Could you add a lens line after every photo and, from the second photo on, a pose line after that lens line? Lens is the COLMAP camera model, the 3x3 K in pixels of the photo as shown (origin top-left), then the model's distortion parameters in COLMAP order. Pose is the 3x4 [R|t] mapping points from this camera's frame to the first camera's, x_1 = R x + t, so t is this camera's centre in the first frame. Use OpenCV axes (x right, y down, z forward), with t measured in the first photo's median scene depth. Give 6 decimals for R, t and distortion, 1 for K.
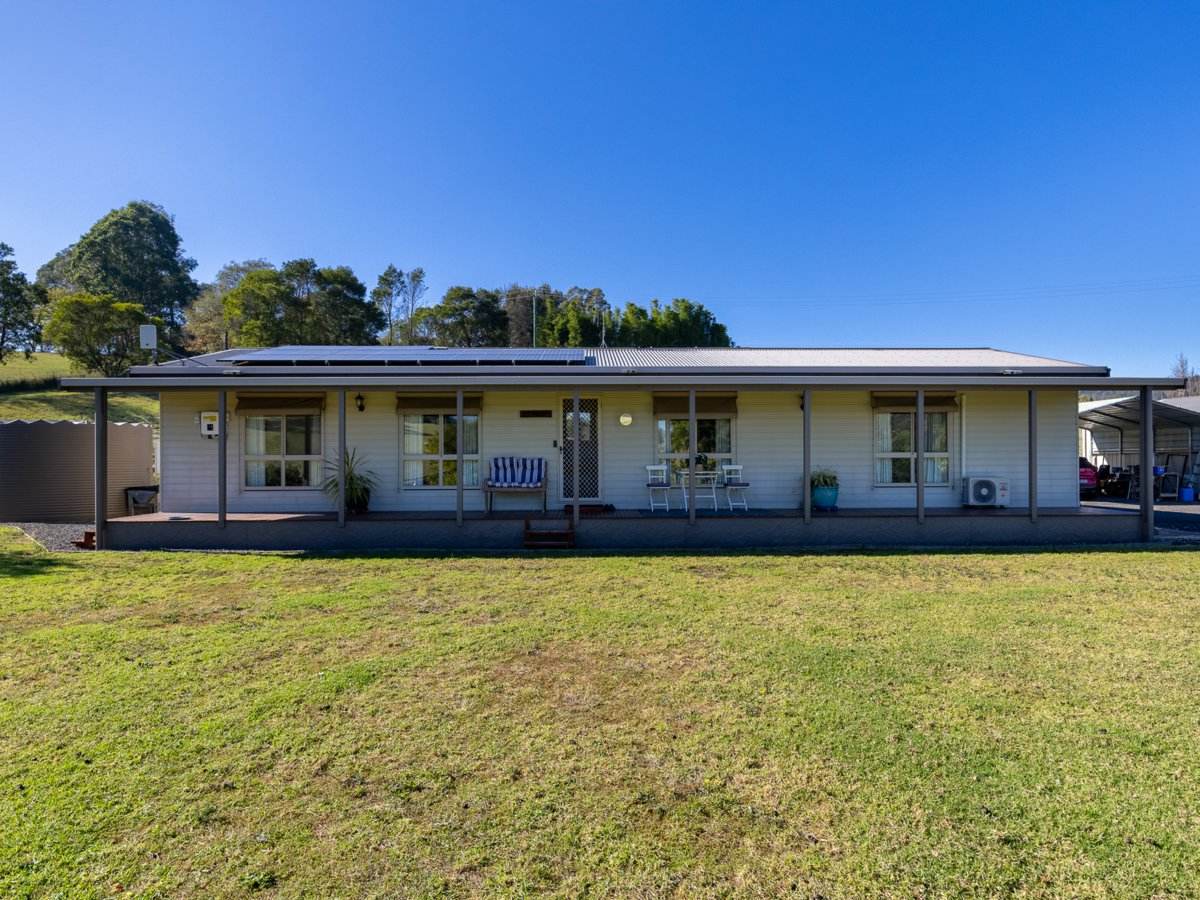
lens RADIAL K [[693.4, 0, 600.0], [0, 693.4, 450.0], [0, 0, 1]] dist [-0.003448, -0.000717]
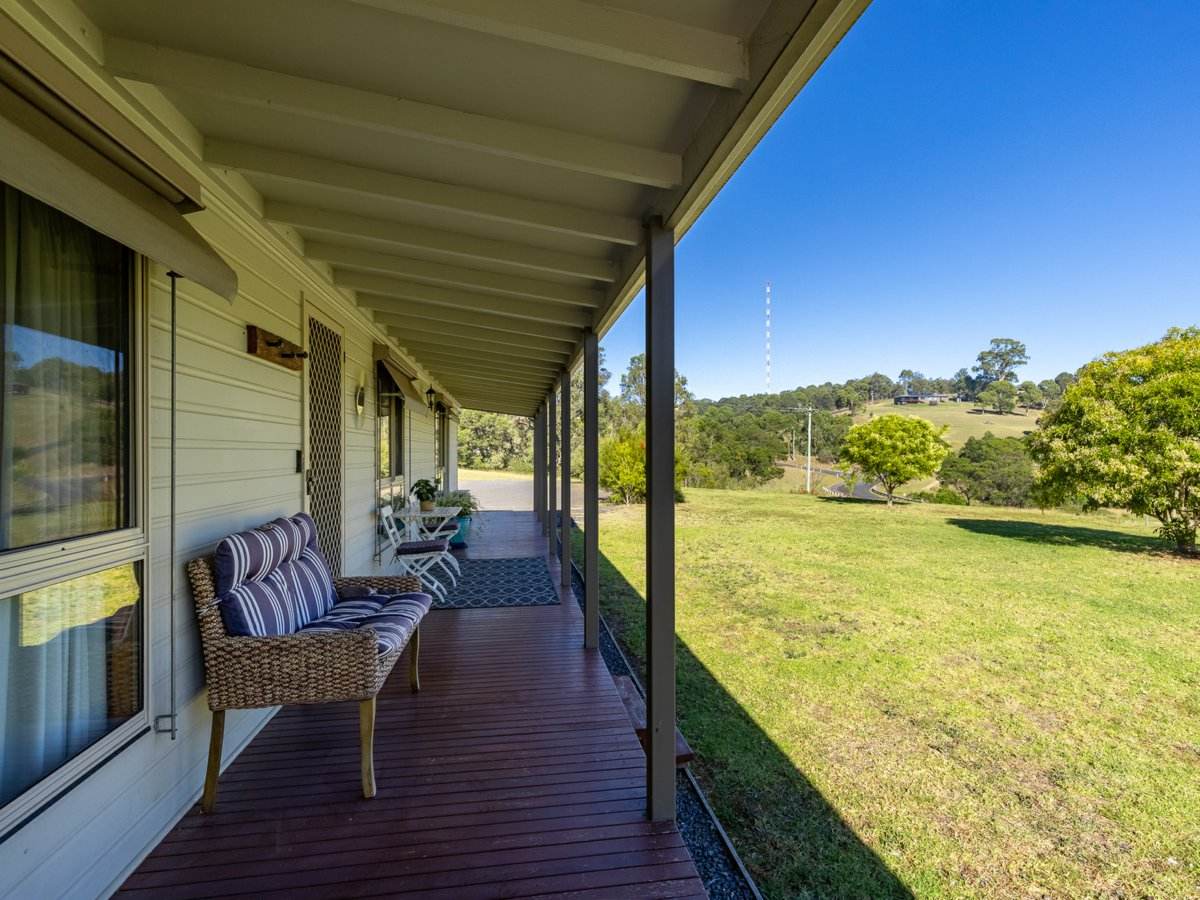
lens RADIAL K [[608.8, 0, 600.0], [0, 608.8, 450.0], [0, 0, 1]] dist [0.000038, -0.000120]
pose [[-0.156688, 0.008850, 0.987609, -0.218486], [-0.001707, 0.999956, -0.009231, -0.007088], [-0.987647, -0.003132, -0.156666, 0.574109]]
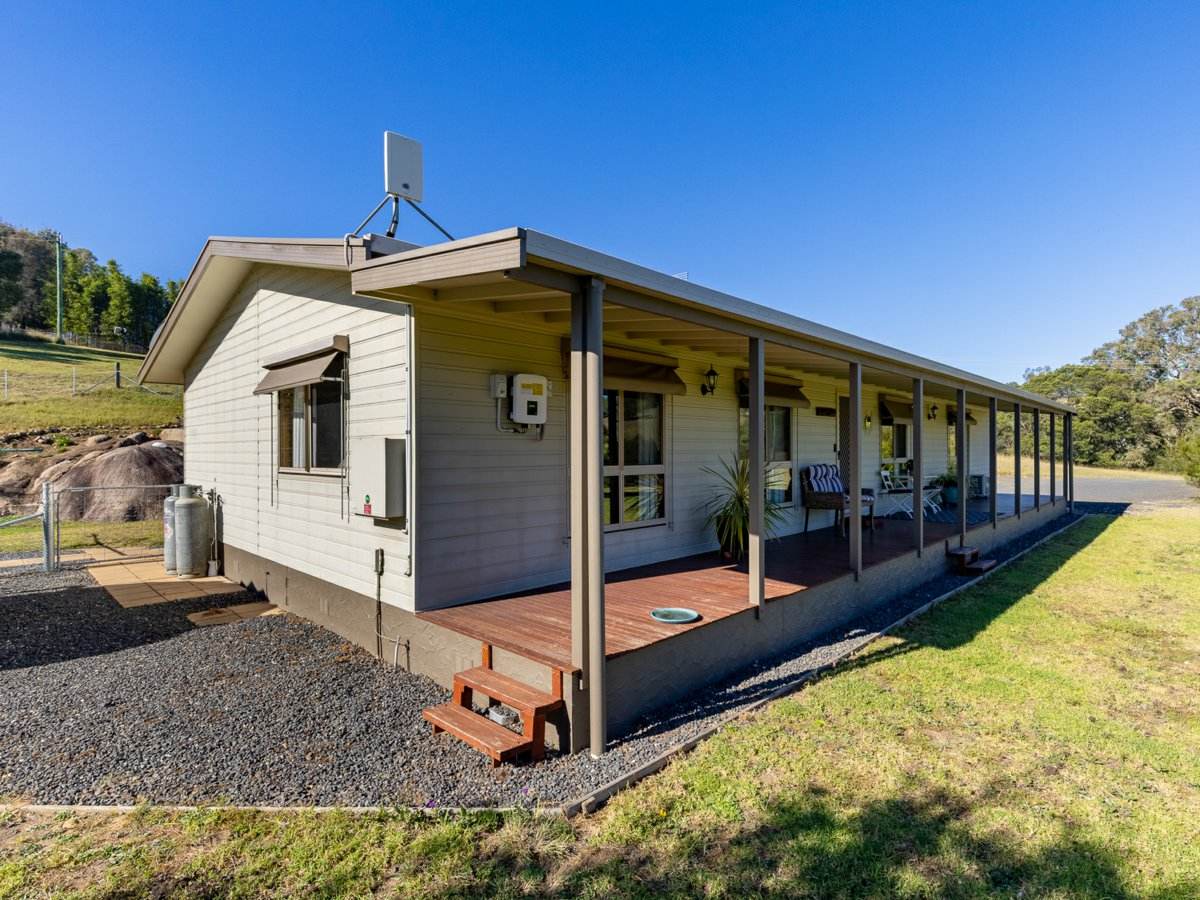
lens RADIAL K [[608.8, 0, 600.0], [0, 608.8, 450.0], [0, 0, 1]] dist [0.000038, -0.000120]
pose [[0.694531, 0.002248, 0.719459, -0.515056], [-0.002438, 0.999997, -0.000771, -0.002799], [-0.719459, -0.001219, 0.694534, 0.429287]]
